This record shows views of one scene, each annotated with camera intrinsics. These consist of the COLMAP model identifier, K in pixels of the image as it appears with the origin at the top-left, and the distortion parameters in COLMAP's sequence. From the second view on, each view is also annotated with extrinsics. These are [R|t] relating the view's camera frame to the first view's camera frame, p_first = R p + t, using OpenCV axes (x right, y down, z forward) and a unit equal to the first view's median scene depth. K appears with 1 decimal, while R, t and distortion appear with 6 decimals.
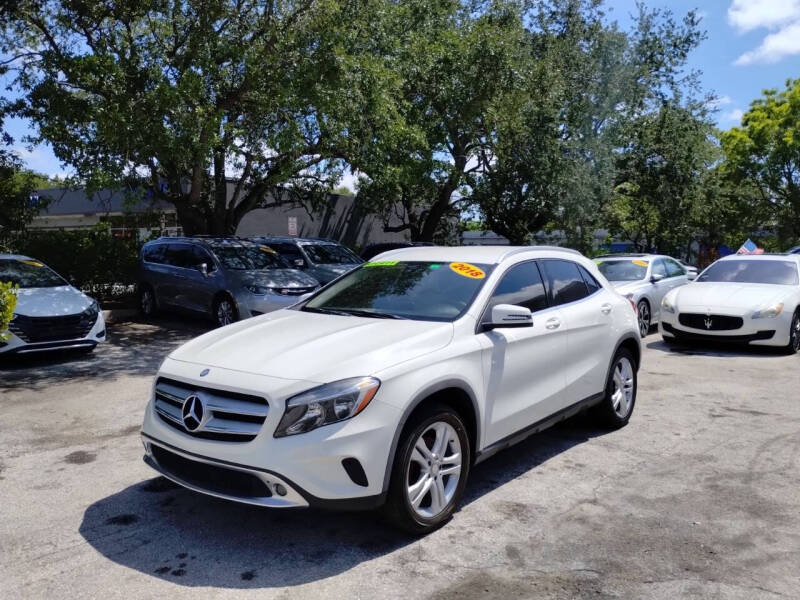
lens RADIAL K [[666.9, 0, 406.0], [0, 666.9, 291.9], [0, 0, 1]] dist [0.059695, -0.080888]
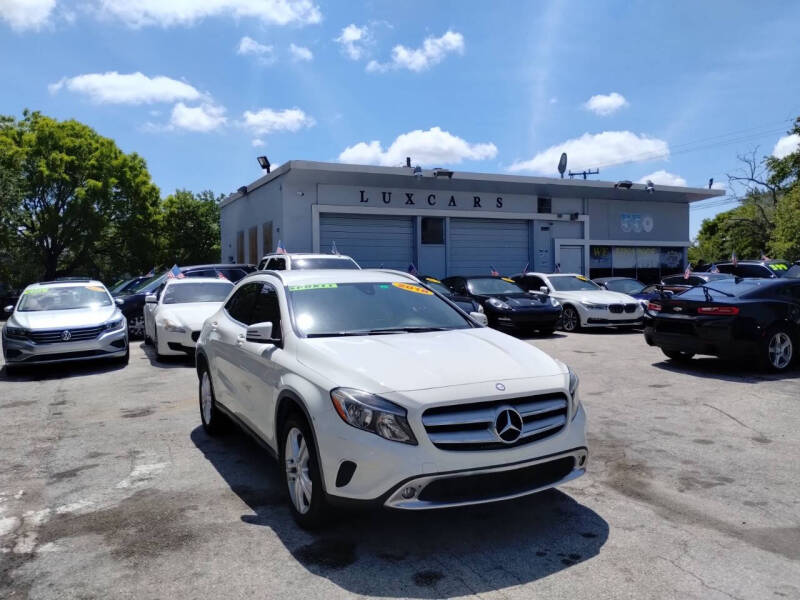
lens RADIAL K [[666.9, 0, 403.8], [0, 666.9, 300.5], [0, 0, 1]] dist [0.059695, -0.080888]
pose [[0.411312, -0.047373, 0.910263, -1.261107], [0.072265, 0.997200, 0.019243, -0.044811], [-0.908625, 0.057865, 0.413584, 0.665233]]
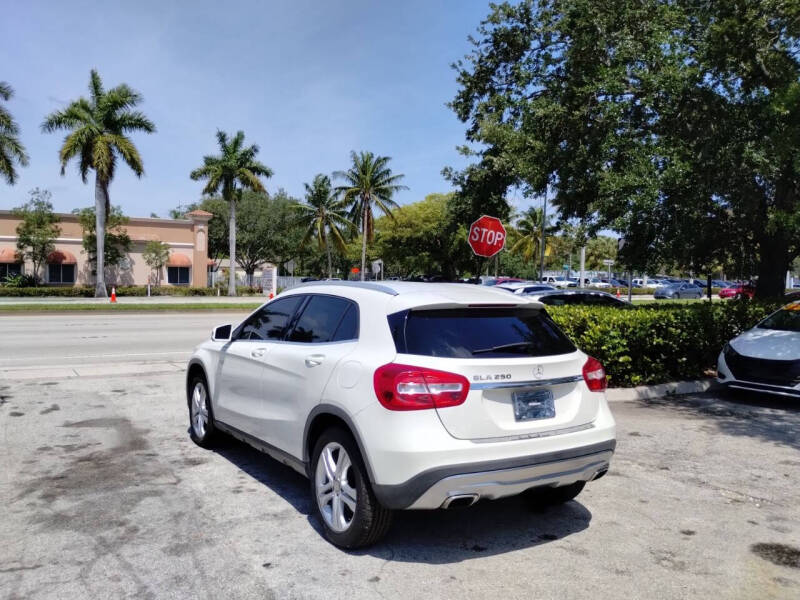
lens RADIAL K [[666.9, 0, 398.3], [0, 666.9, 299.8], [0, 0, 1]] dist [0.059695, -0.080888]
pose [[-0.329348, 0.011080, -0.944143, 1.494918], [-0.076098, 0.996367, 0.038238, -0.121565], [0.941137, 0.084441, -0.327309, 2.012057]]
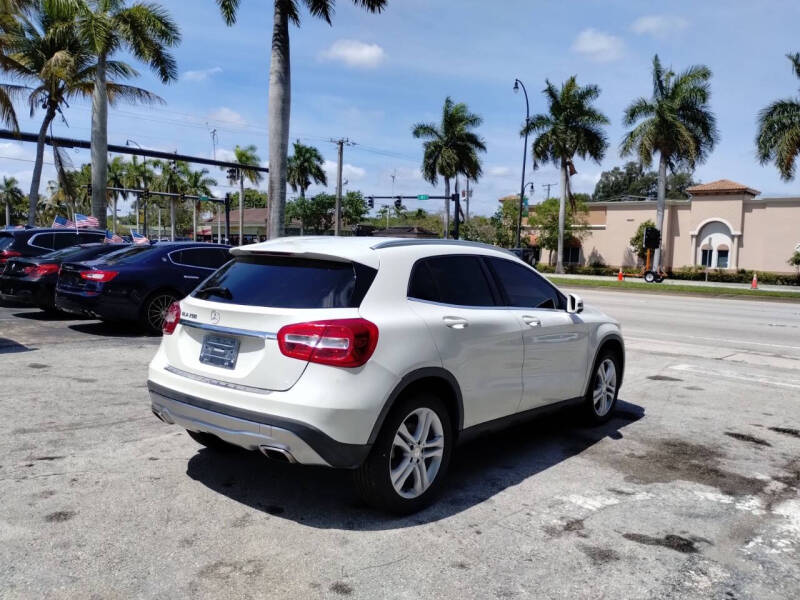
lens RADIAL K [[666.9, 0, 400.1], [0, 666.9, 297.8], [0, 0, 1]] dist [0.059695, -0.080888]
pose [[-0.998979, -0.045177, -0.000625, 0.168972], [-0.044877, 0.990568, 0.129463, -0.159923], [-0.005230, 0.129359, -0.991584, 2.885697]]
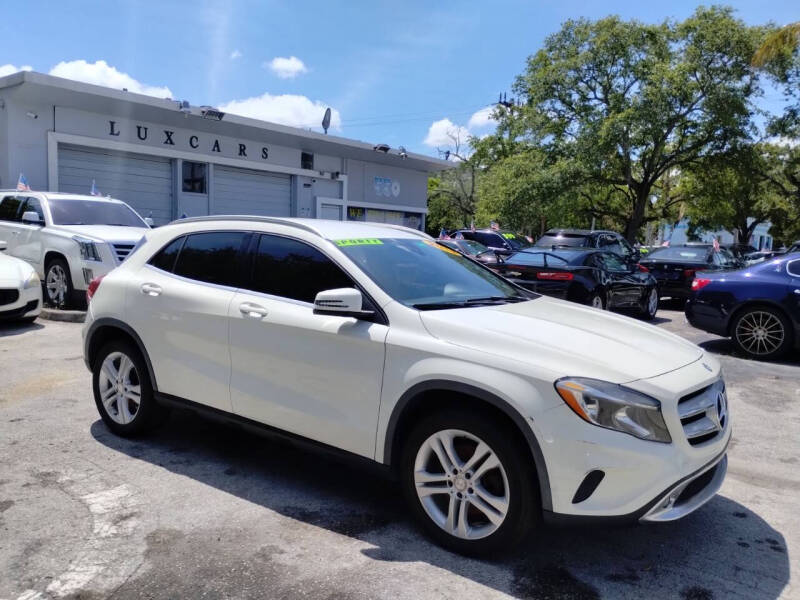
lens RADIAL K [[666.9, 0, 396.7], [0, 666.9, 301.7], [0, 0, 1]] dist [0.059695, -0.080888]
pose [[-0.038888, -0.106353, 0.993568, -1.152484], [0.027277, 0.993836, 0.107450, -0.078249], [-0.998871, 0.031280, -0.035748, 1.401040]]
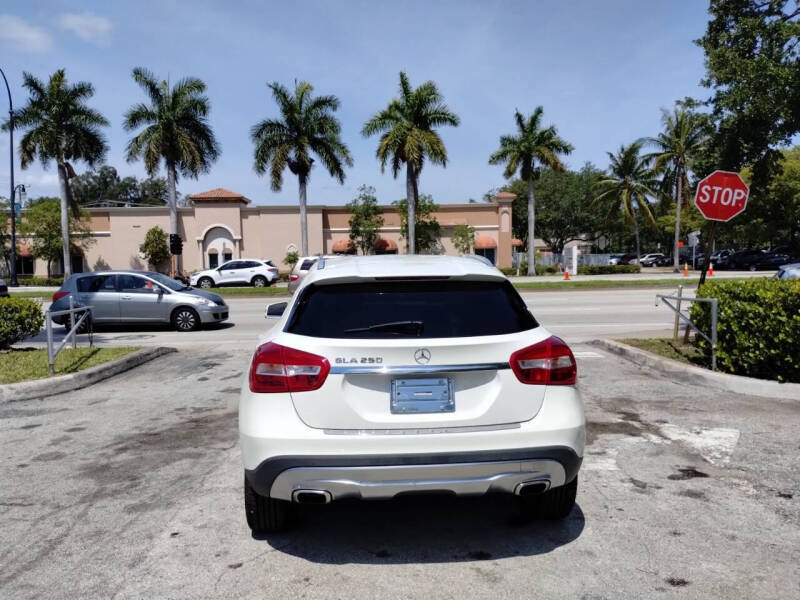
lens RADIAL K [[666.9, 0, 398.9], [0, 666.9, 302.3], [0, 0, 1]] dist [0.059695, -0.080888]
pose [[-0.730318, 0.045444, -0.681594, 1.055211], [-0.030098, 0.994675, 0.098567, -0.141432], [0.682444, 0.092500, -0.725061, 2.486350]]
